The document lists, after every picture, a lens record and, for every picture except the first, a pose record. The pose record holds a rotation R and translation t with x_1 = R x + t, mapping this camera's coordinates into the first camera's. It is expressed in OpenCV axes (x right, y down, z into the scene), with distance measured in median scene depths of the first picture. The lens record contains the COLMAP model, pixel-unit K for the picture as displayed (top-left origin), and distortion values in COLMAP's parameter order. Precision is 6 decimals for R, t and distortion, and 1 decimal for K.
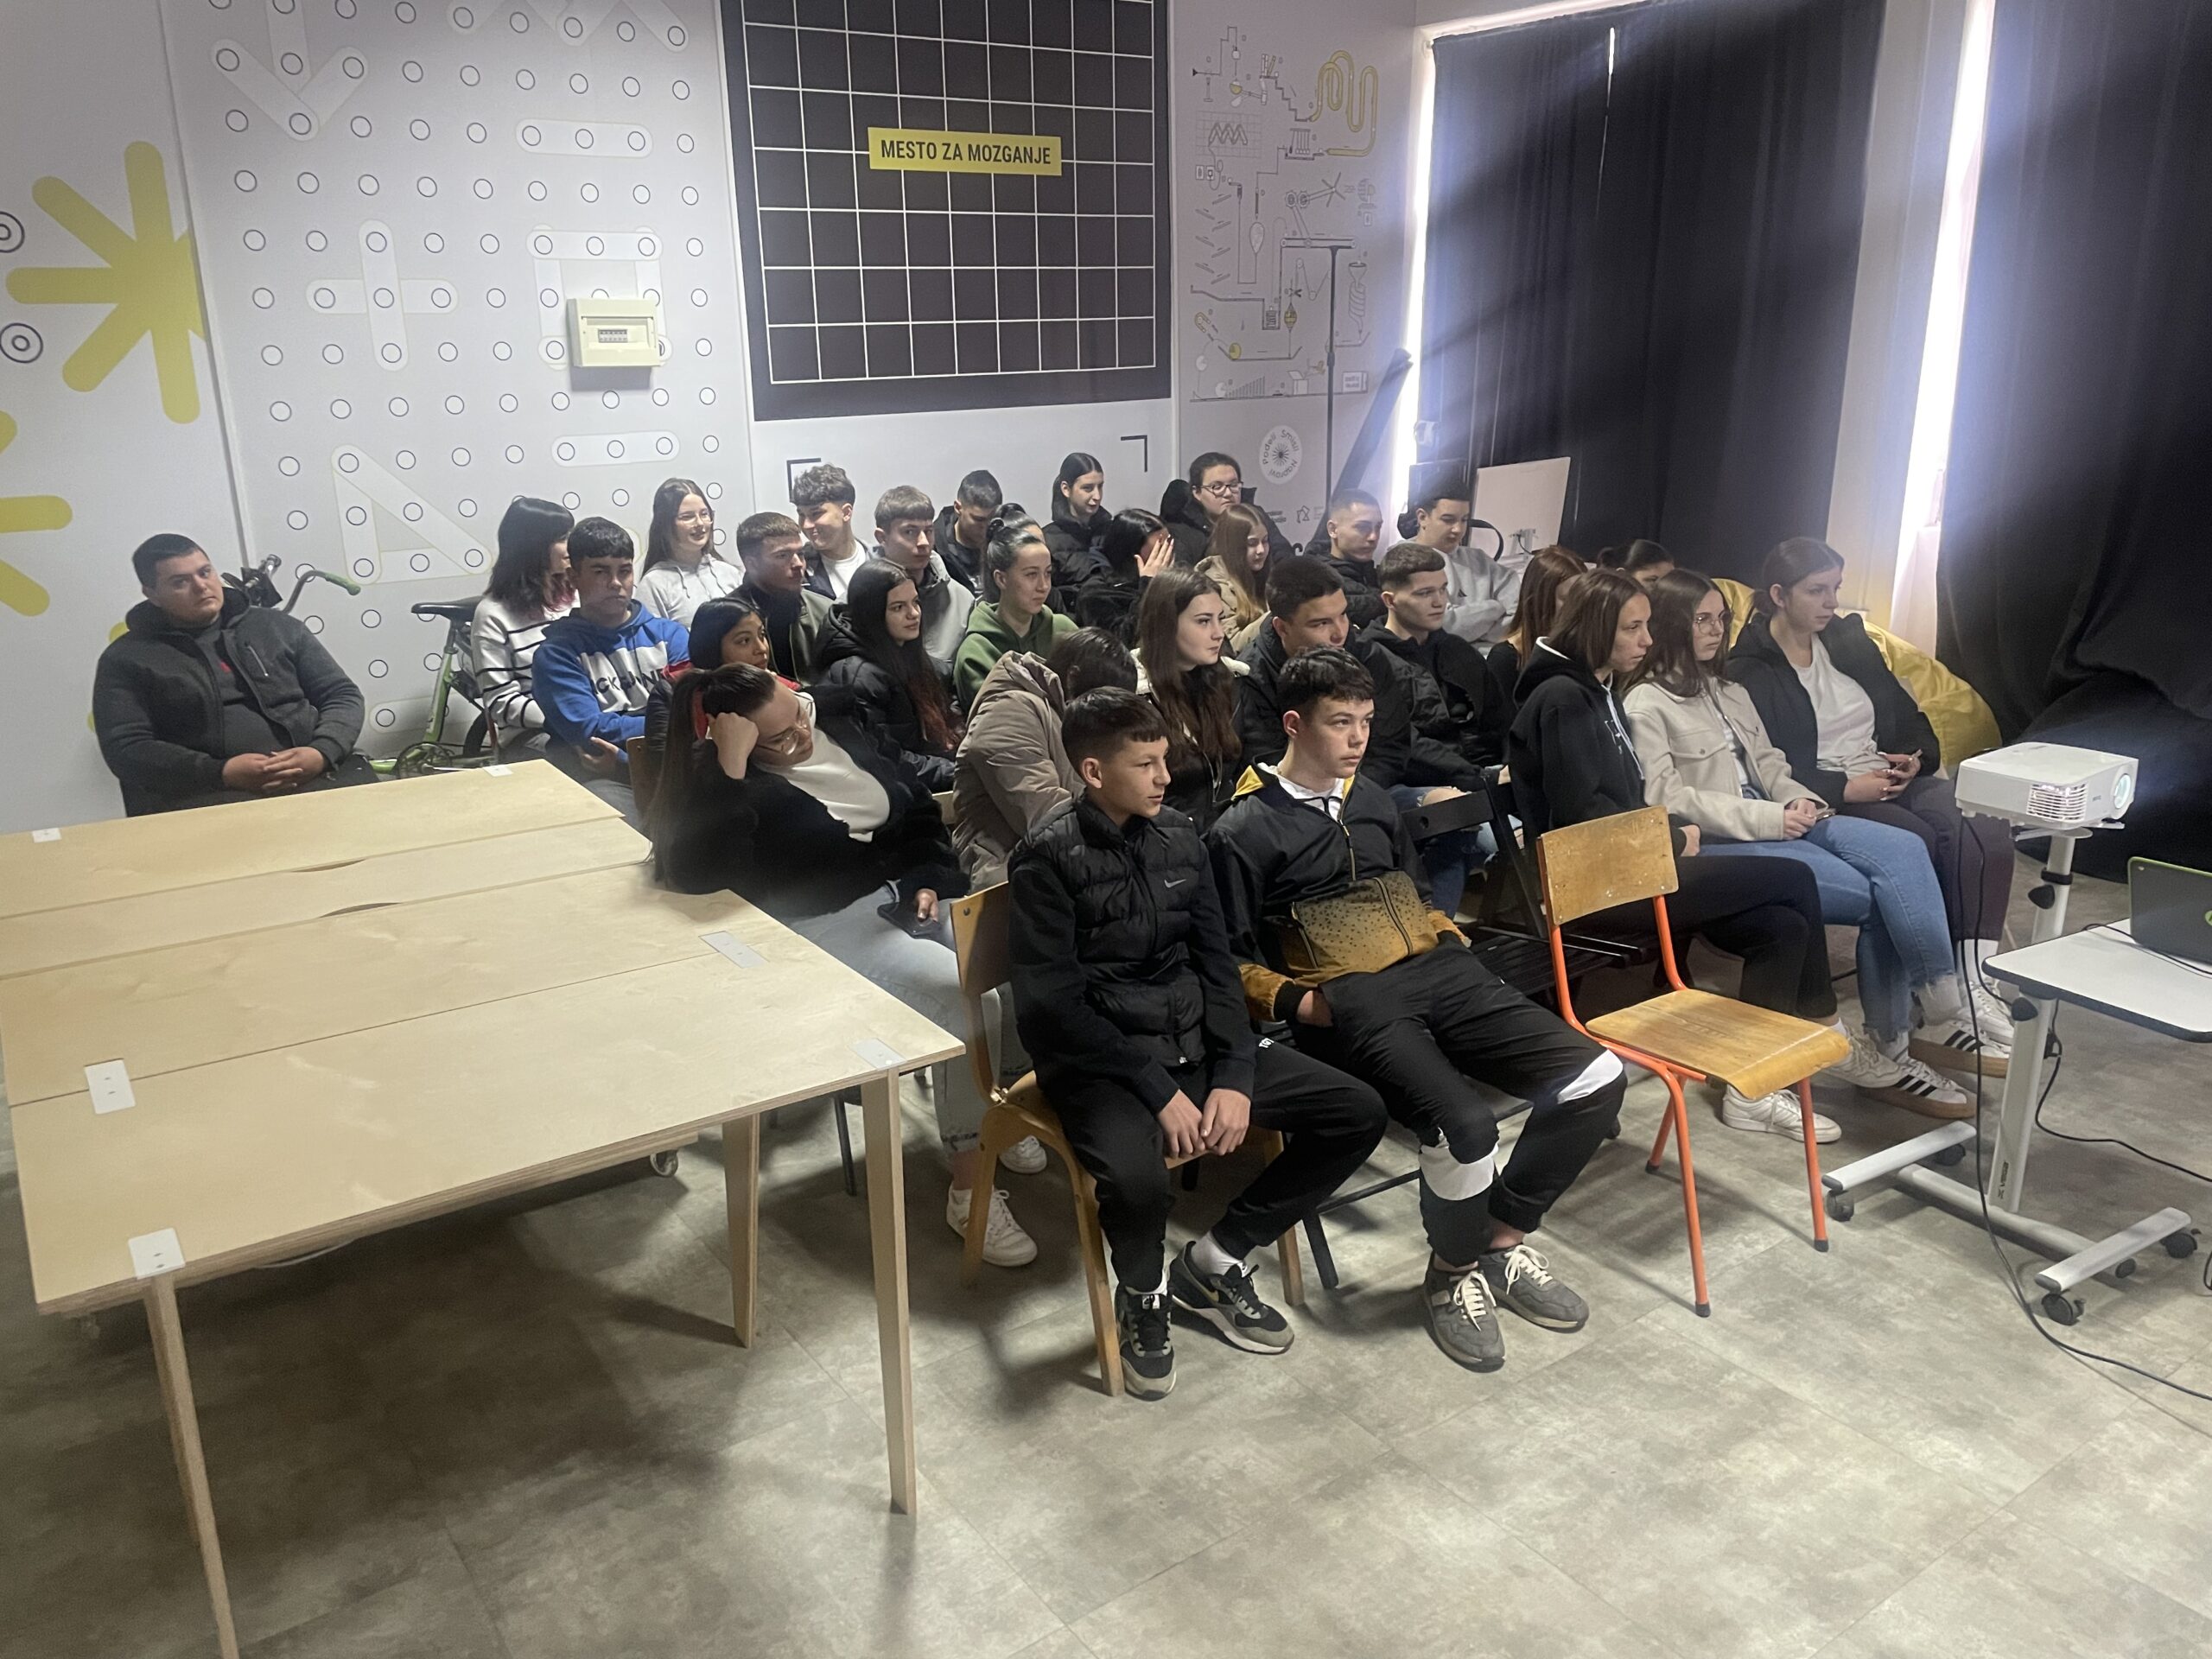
lens RADIAL K [[1669.2, 0, 1098.4], [0, 1669.2, 789.8], [0, 0, 1]] dist [0.096605, -0.122458]
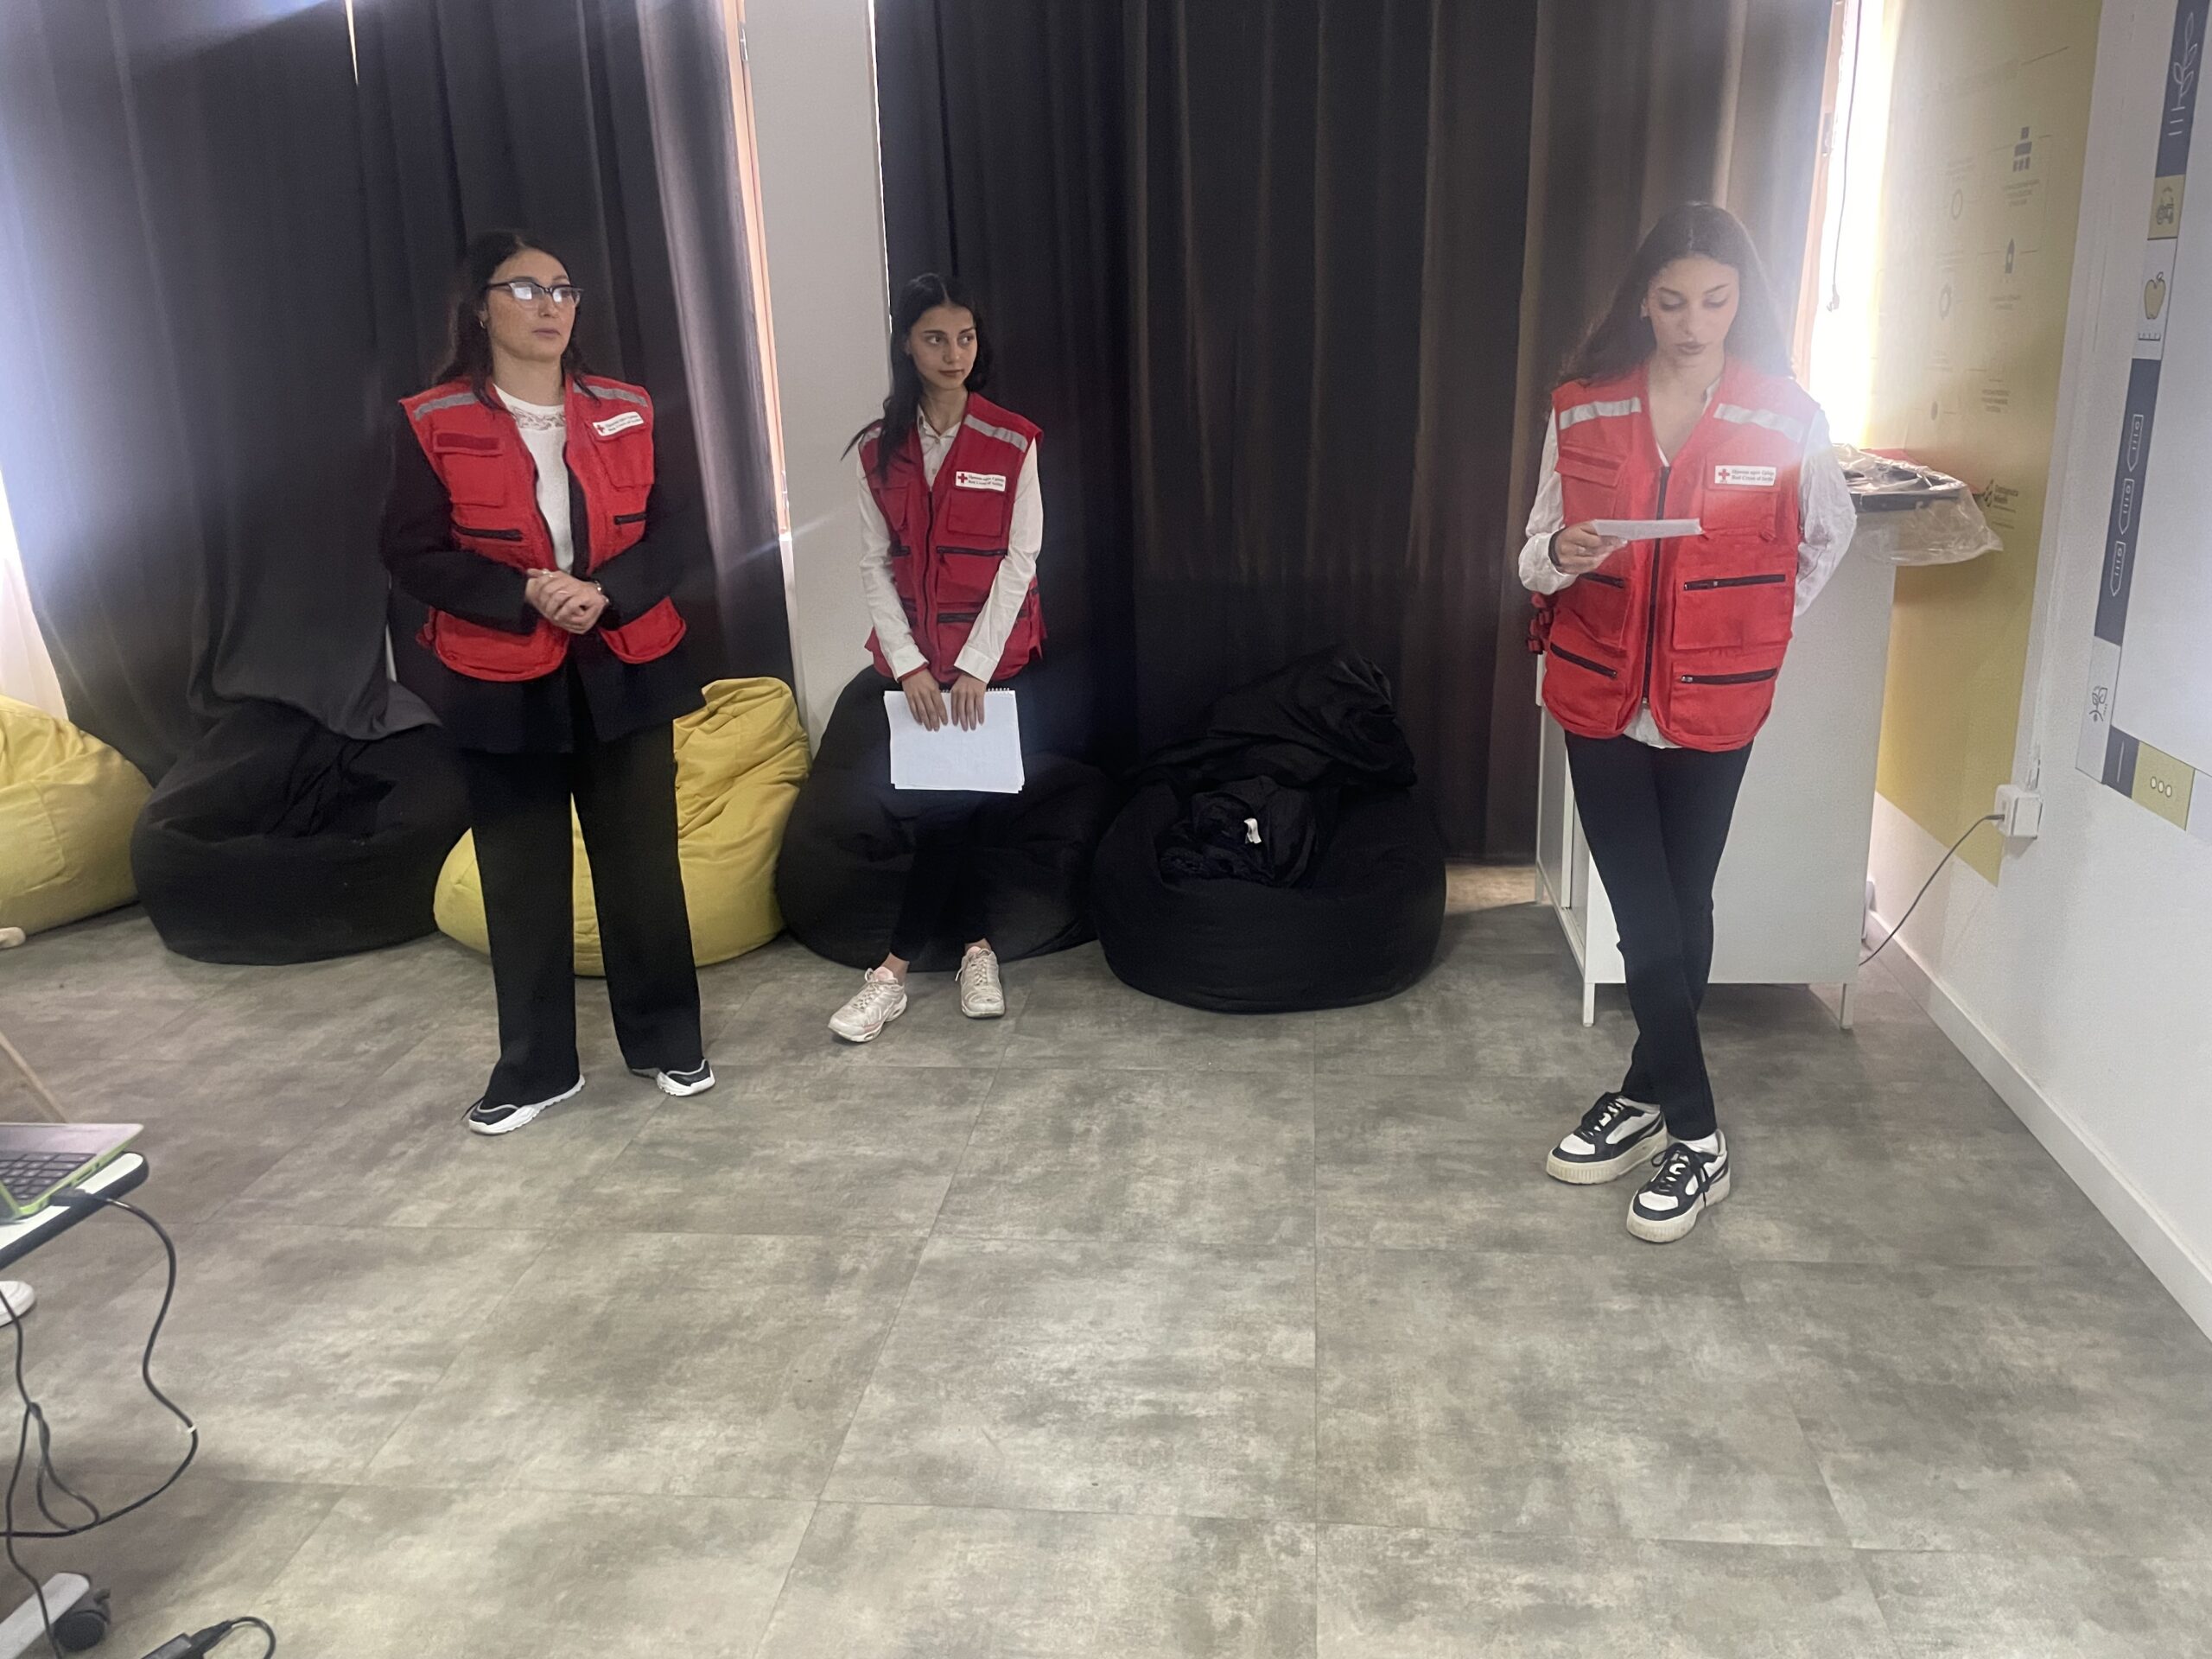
lens RADIAL K [[1669.2, 0, 1125.5], [0, 1669.2, 833.5], [0, 0, 1]] dist [0.096605, -0.122458]
pose [[0.667721, -0.220693, 0.710945, 0.403546], [0.221547, 0.970681, 0.093243, 0.011462], [-0.710679, 0.095247, 0.697039, 0.215105]]
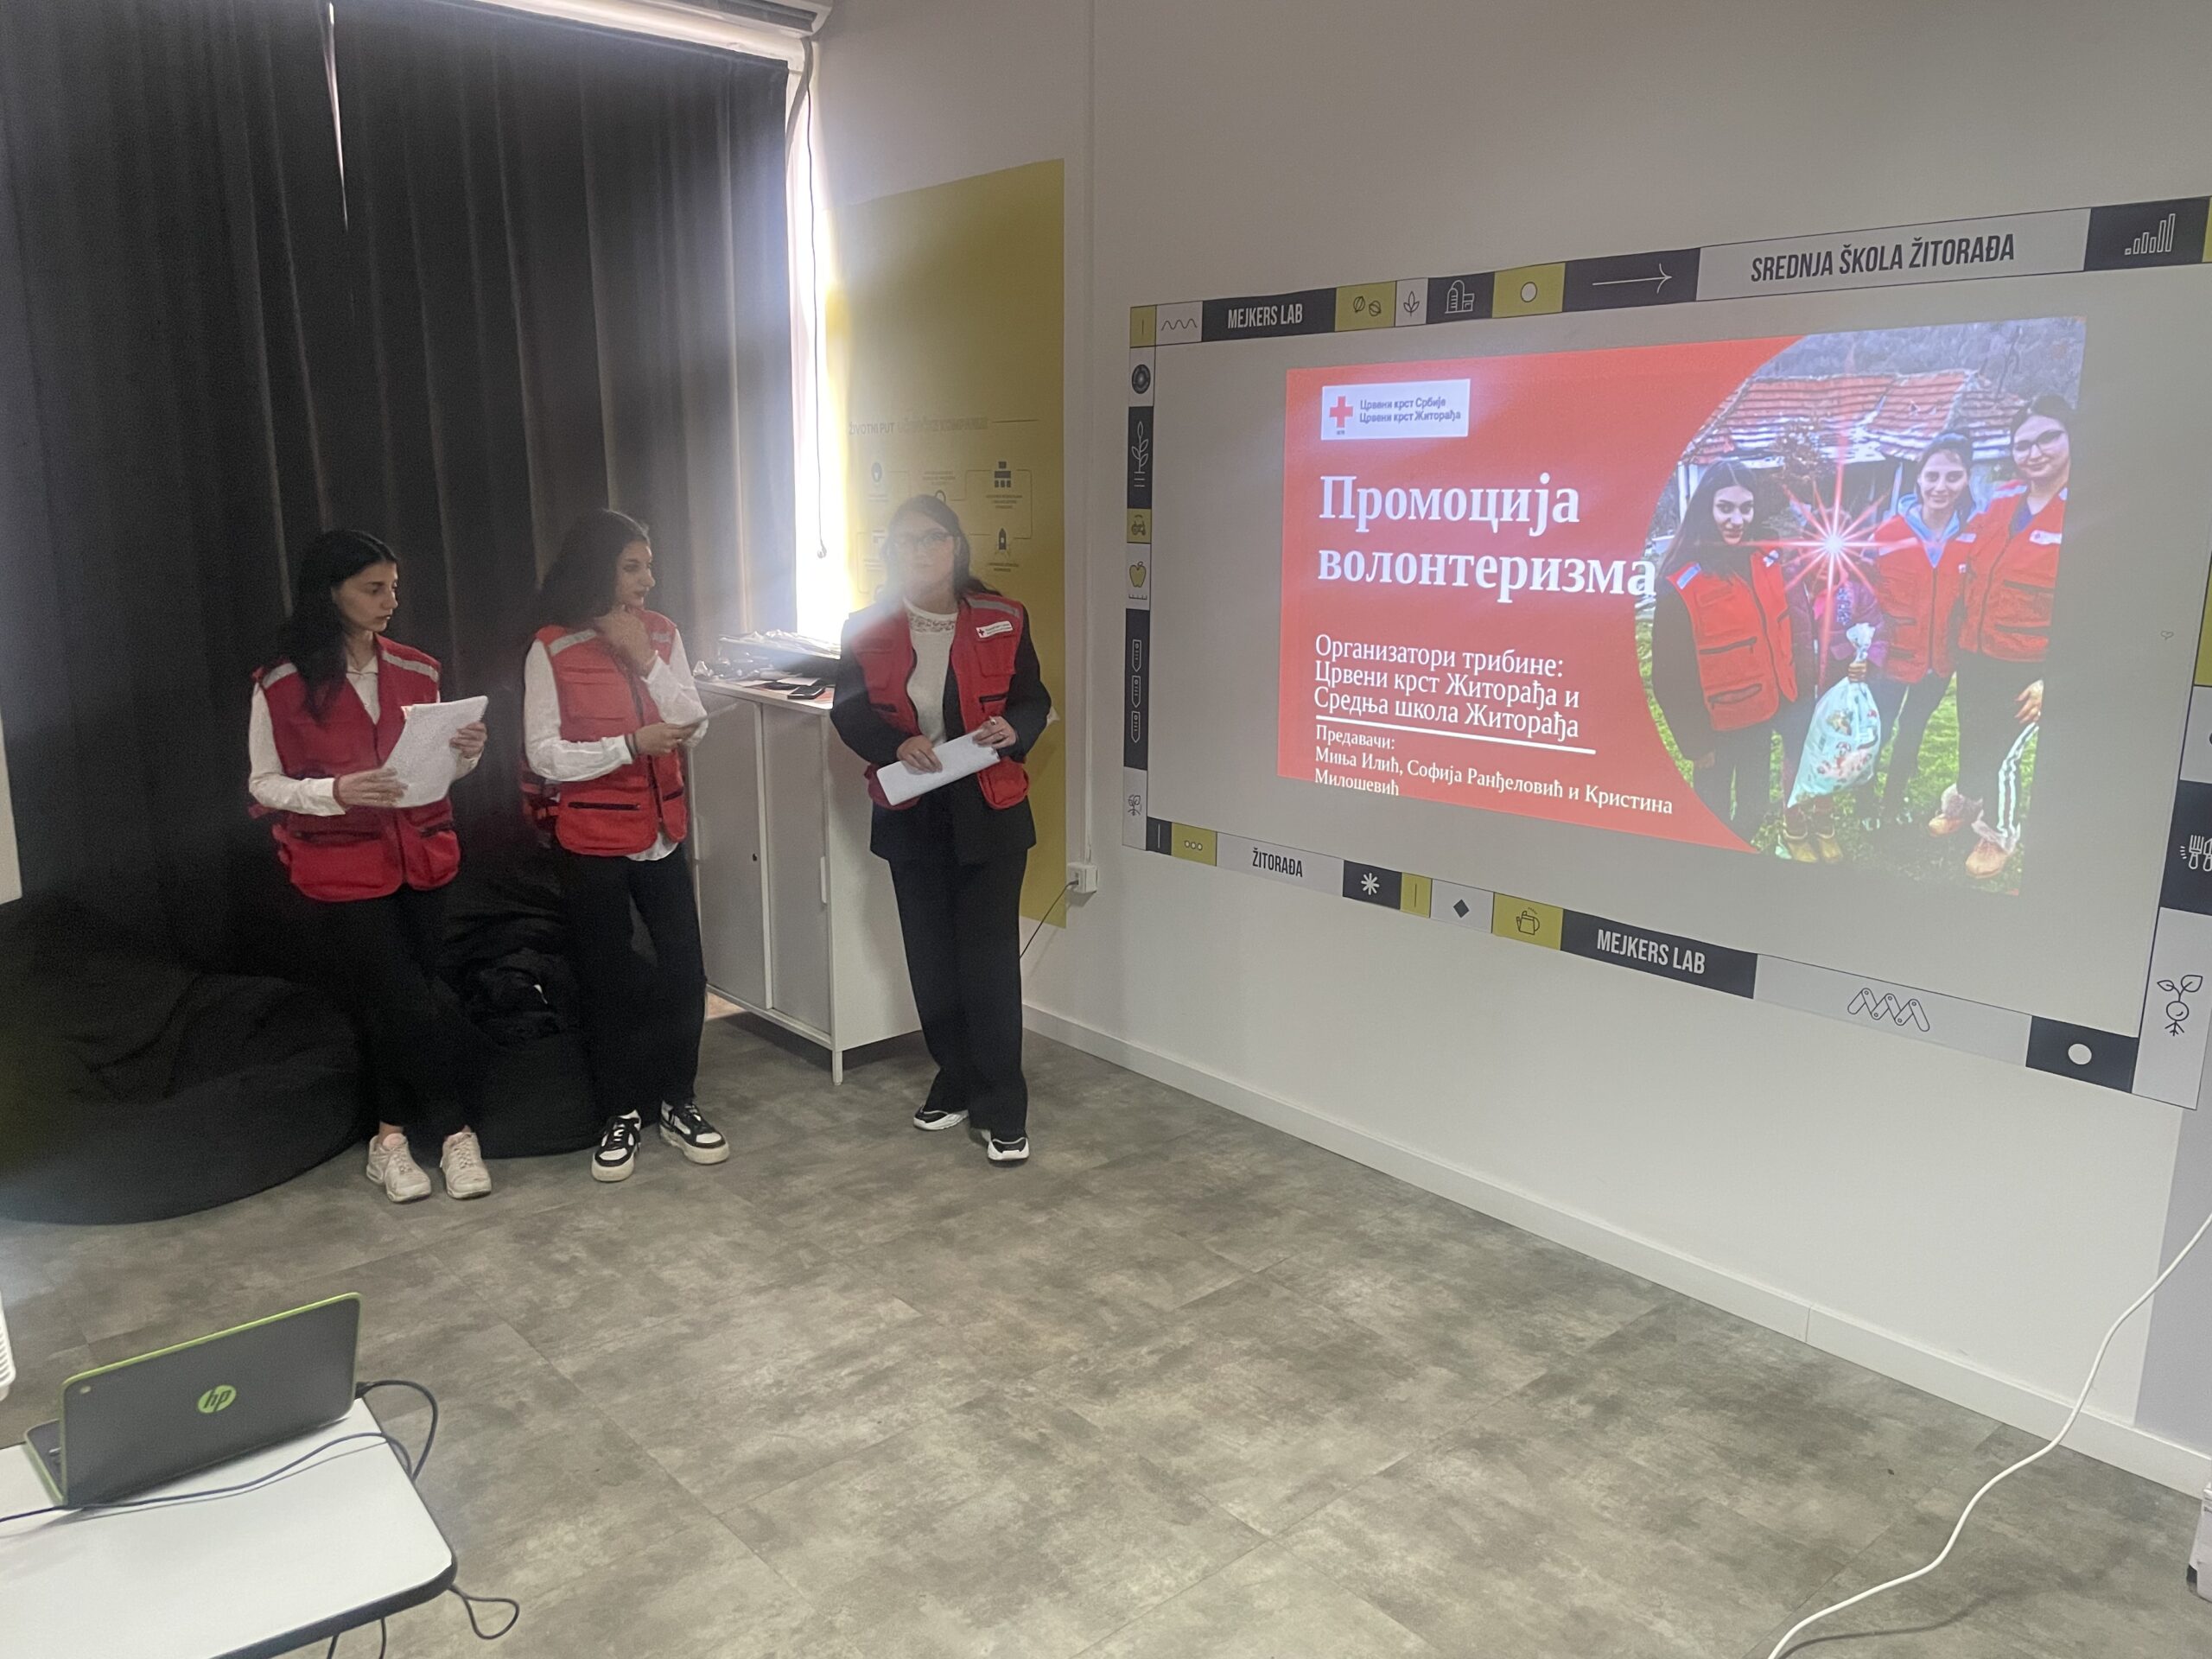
lens RADIAL K [[1669.2, 0, 1126.3], [0, 1669.2, 835.3], [0, 0, 1]] dist [0.096605, -0.122458]
pose [[-0.110962, -0.189467, 0.975597, 0.051113], [0.260681, 0.941739, 0.212540, -0.110770], [-0.959027, 0.277903, -0.055107, 0.475479]]
